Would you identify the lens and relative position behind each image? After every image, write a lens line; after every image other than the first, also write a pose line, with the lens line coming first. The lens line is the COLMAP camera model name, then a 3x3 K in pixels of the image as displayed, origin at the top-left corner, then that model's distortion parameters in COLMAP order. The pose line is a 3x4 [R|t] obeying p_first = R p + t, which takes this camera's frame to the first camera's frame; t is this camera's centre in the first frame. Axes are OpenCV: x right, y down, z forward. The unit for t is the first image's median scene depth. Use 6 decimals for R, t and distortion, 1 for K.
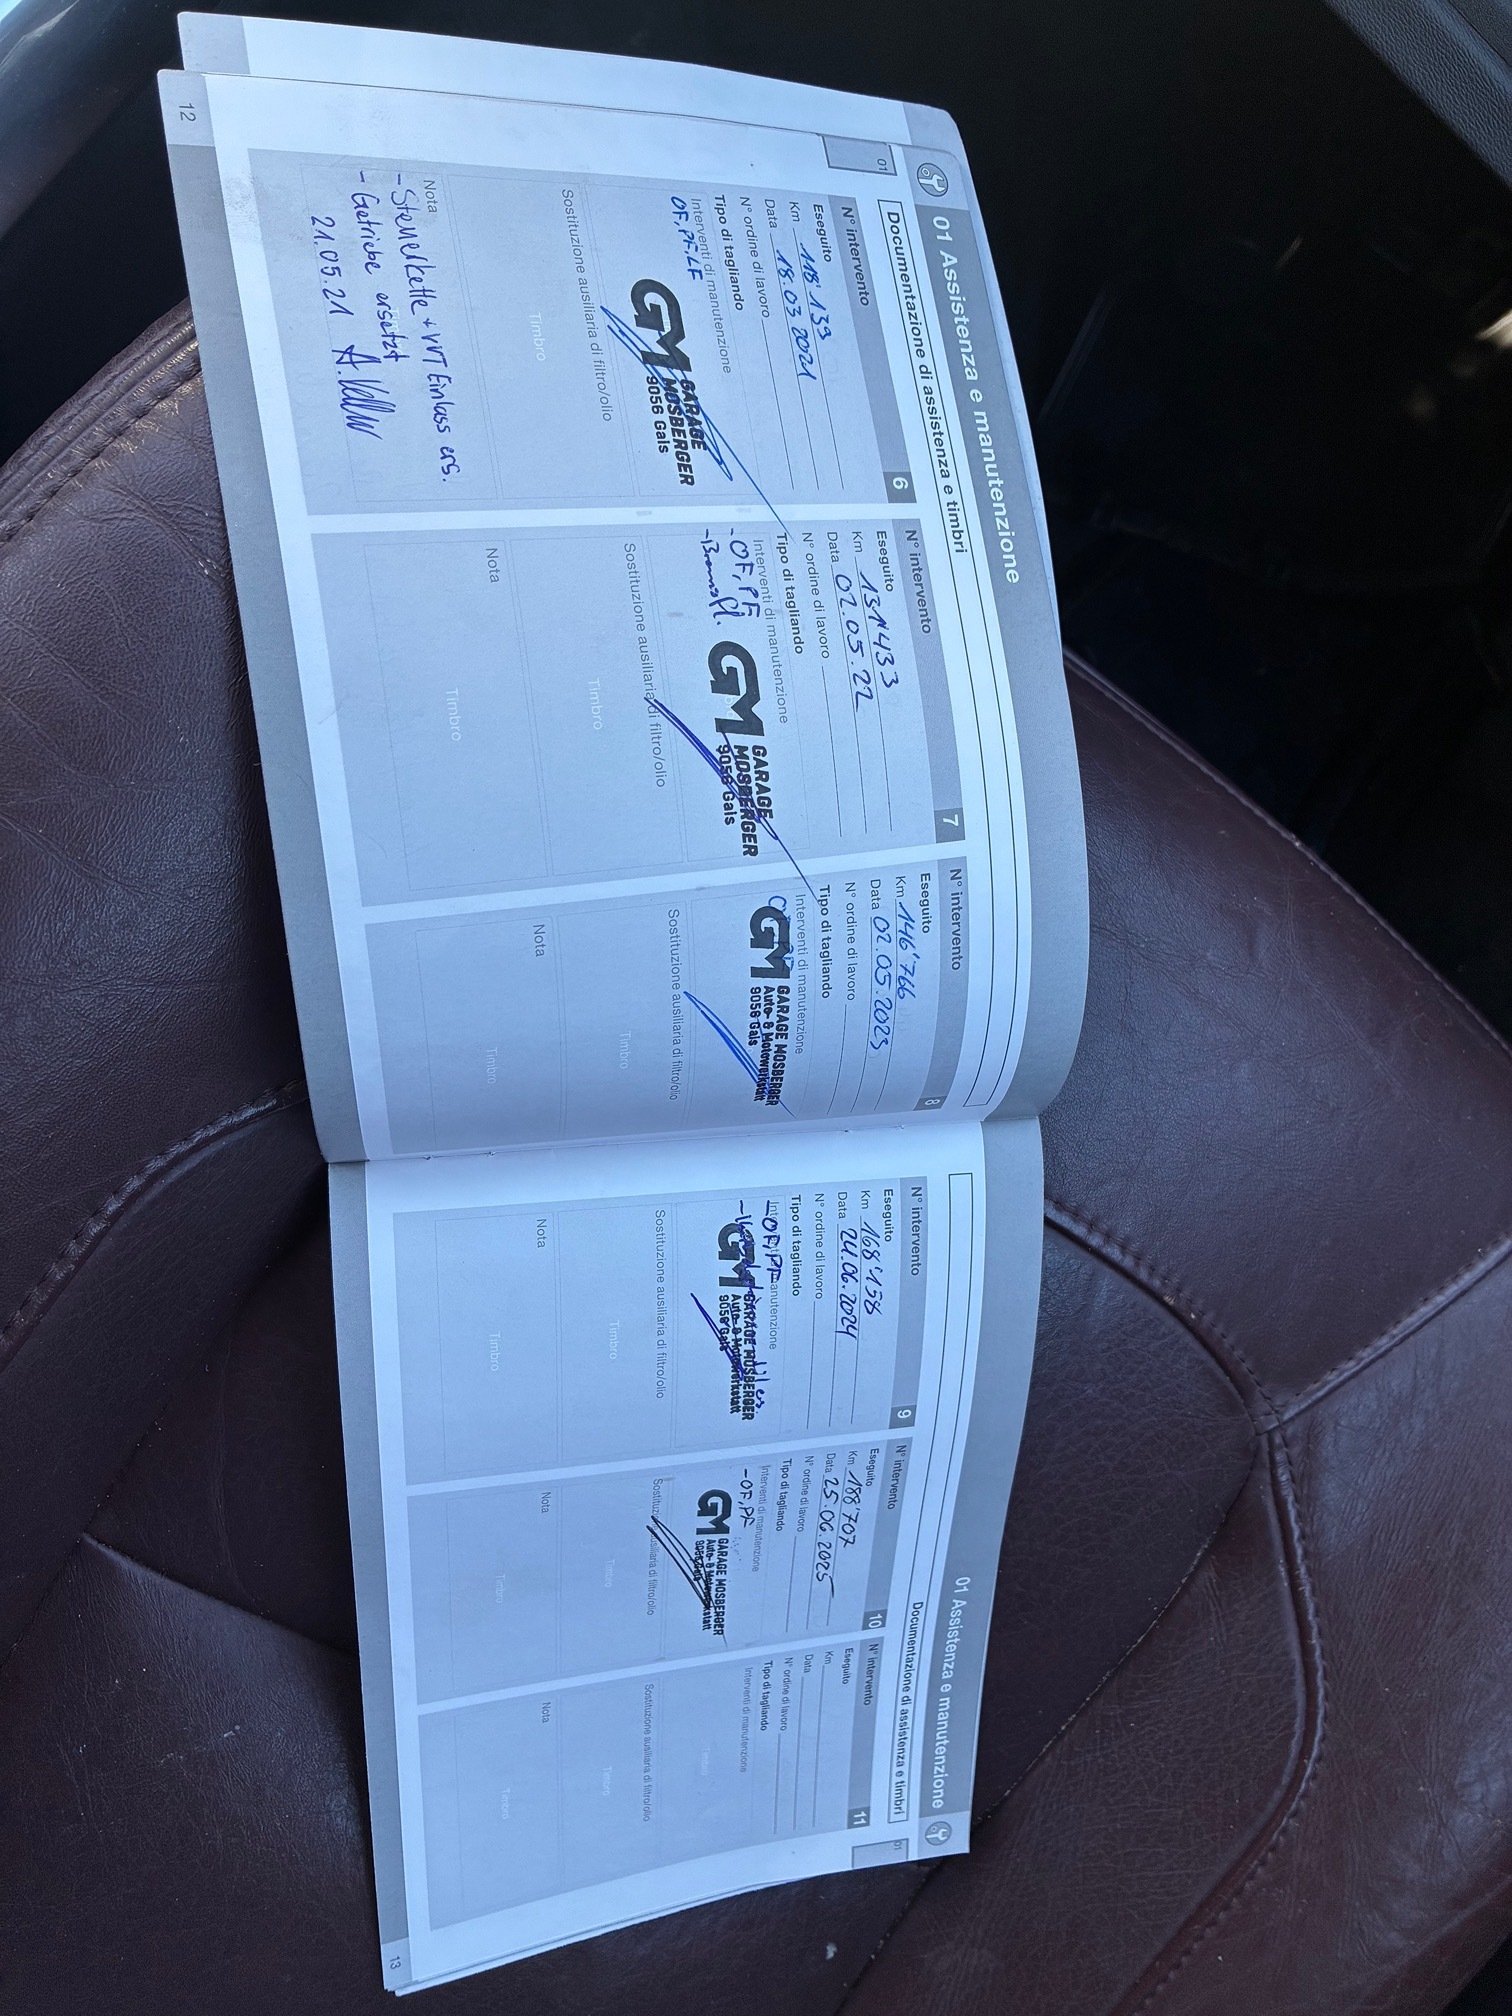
lens RADIAL K [[1523.3, 0, 758.2], [0, 1523.3, 1009.0], [0, 0, 1]] dist [0.015369, -0.014637]
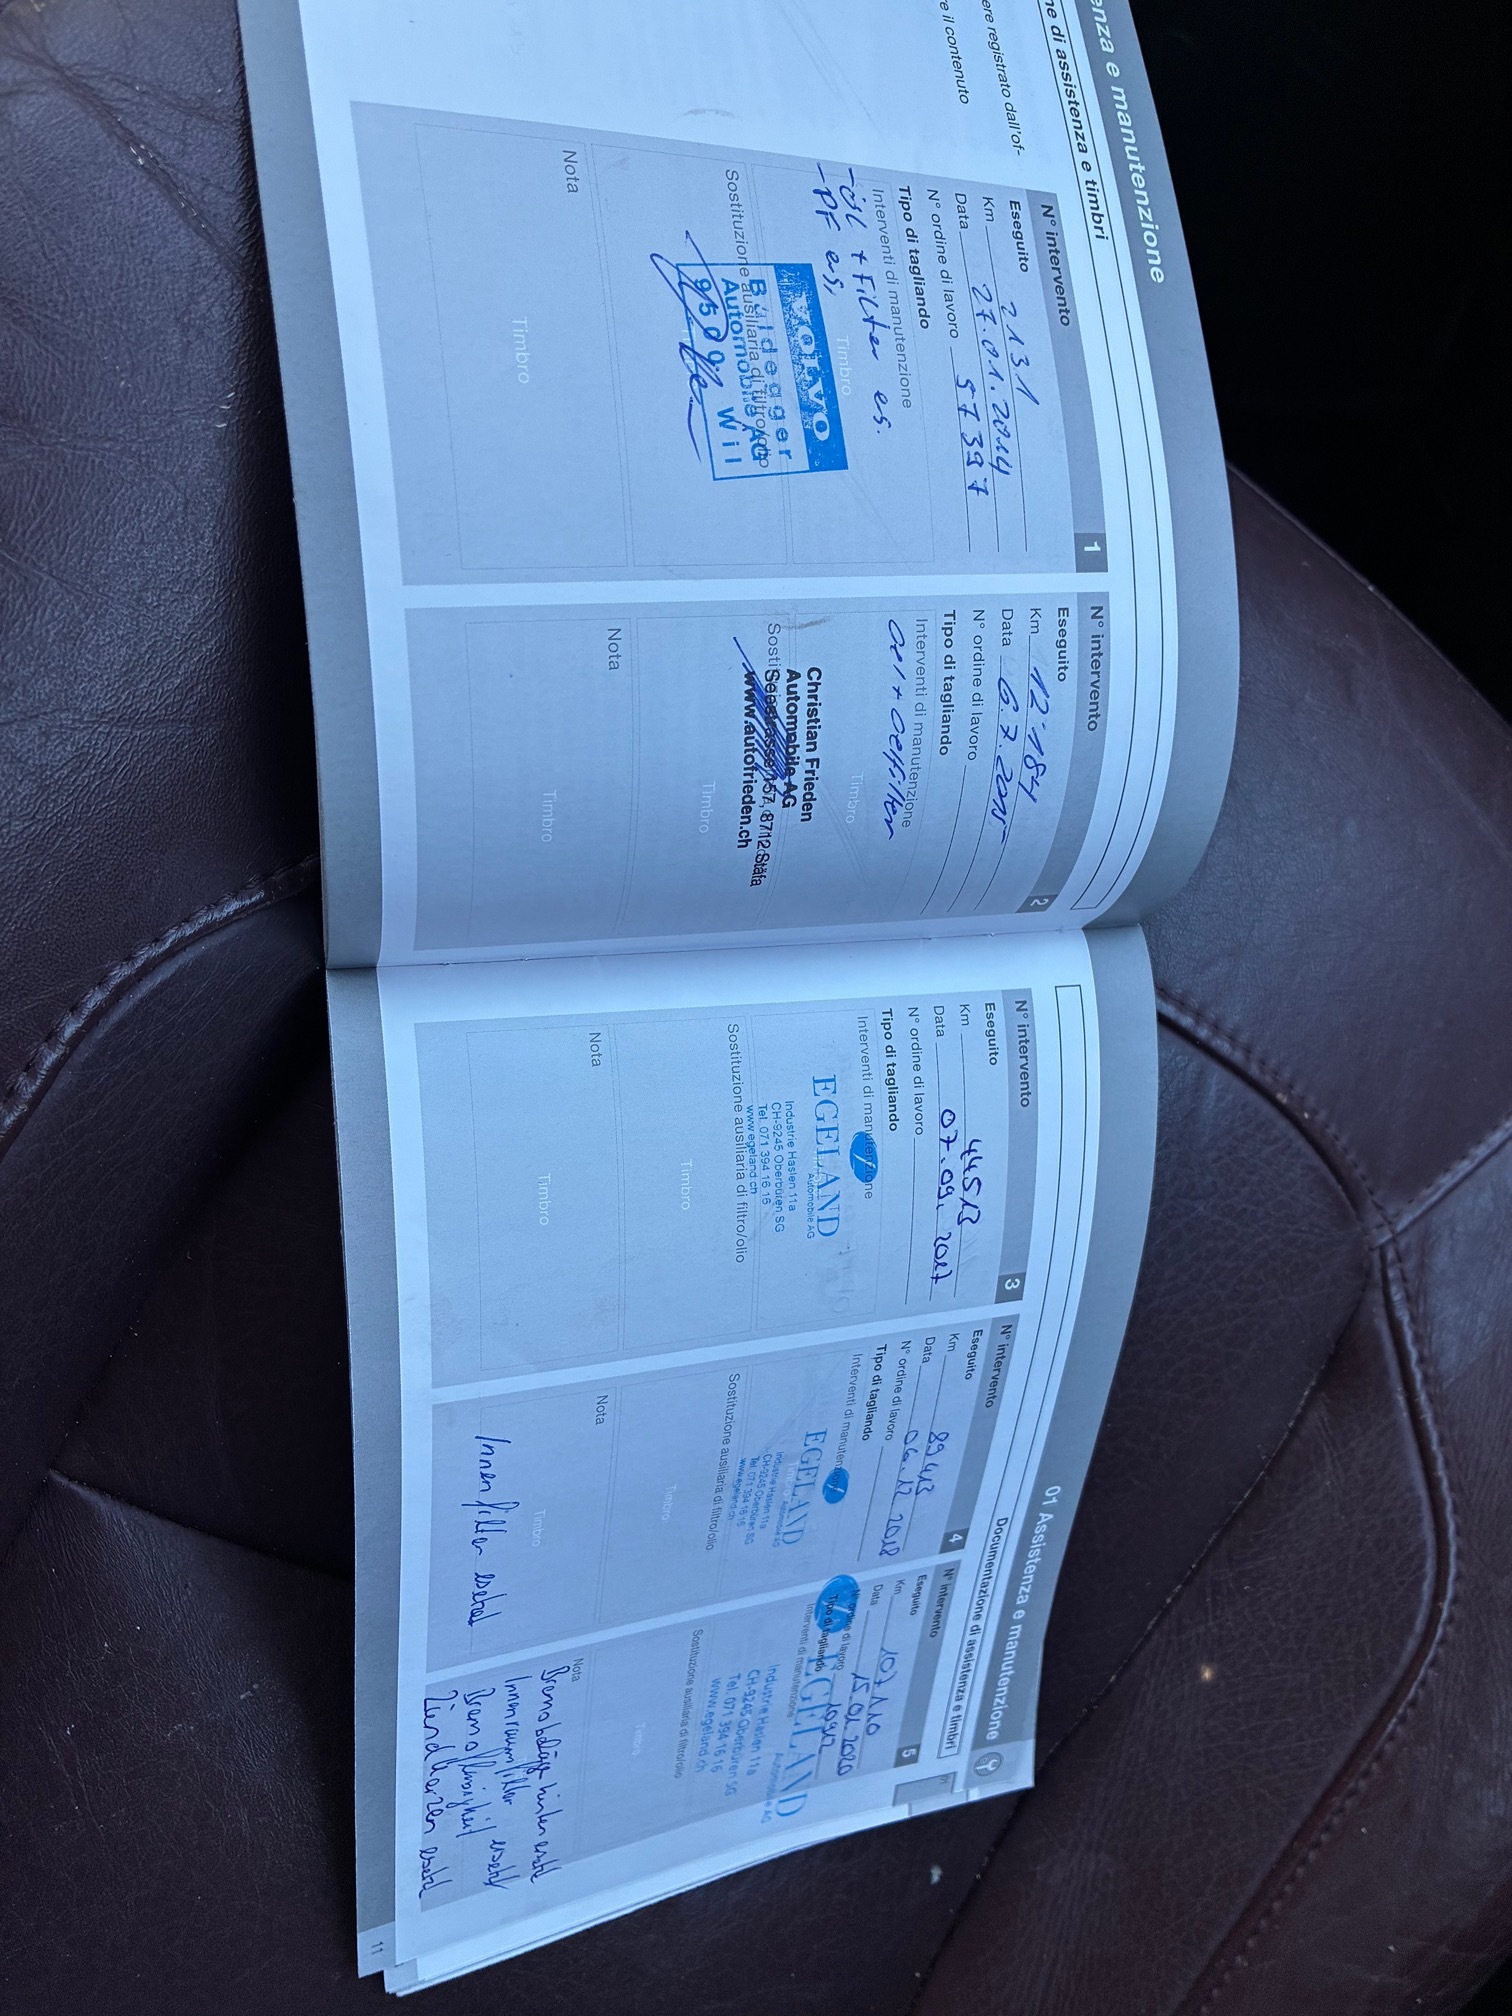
lens RADIAL K [[1523.3, 0, 754.2], [0, 1523.3, 1011.4], [0, 0, 1]] dist [0.015369, -0.014637]
pose [[0.994081, -0.077212, 0.076427, -0.094287], [0.076144, 0.996955, 0.016792, 0.097093], [-0.077490, -0.010873, 0.996934, 0.132751]]
